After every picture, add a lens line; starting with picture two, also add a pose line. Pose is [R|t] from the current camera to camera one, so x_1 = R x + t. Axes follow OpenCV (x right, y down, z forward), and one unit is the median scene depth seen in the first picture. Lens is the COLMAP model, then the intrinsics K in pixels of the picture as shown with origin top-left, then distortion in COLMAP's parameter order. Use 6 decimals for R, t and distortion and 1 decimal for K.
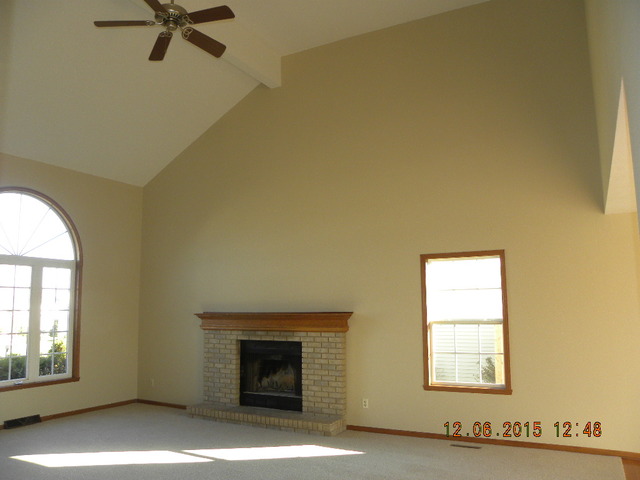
lens RADIAL K [[531.7, 0, 320.0], [0, 531.7, 240.0], [0, 0, 1]] dist [-0.088868, -0.000391]
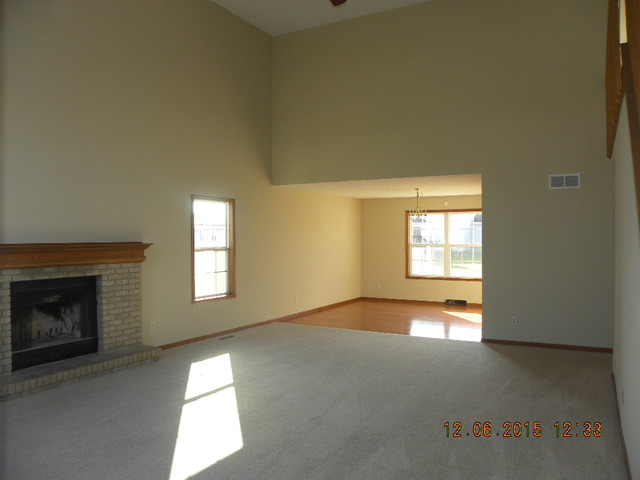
lens RADIAL K [[502.7, 0, 320.0], [0, 502.7, 240.0], [0, 0, 1]] dist [-0.000985, 0.000749]
pose [[0.037757, 0.006683, 0.999265, -0.888882], [-0.116417, 0.993198, -0.002244, 0.092346], [-0.992482, -0.116247, 0.038278, 0.613199]]
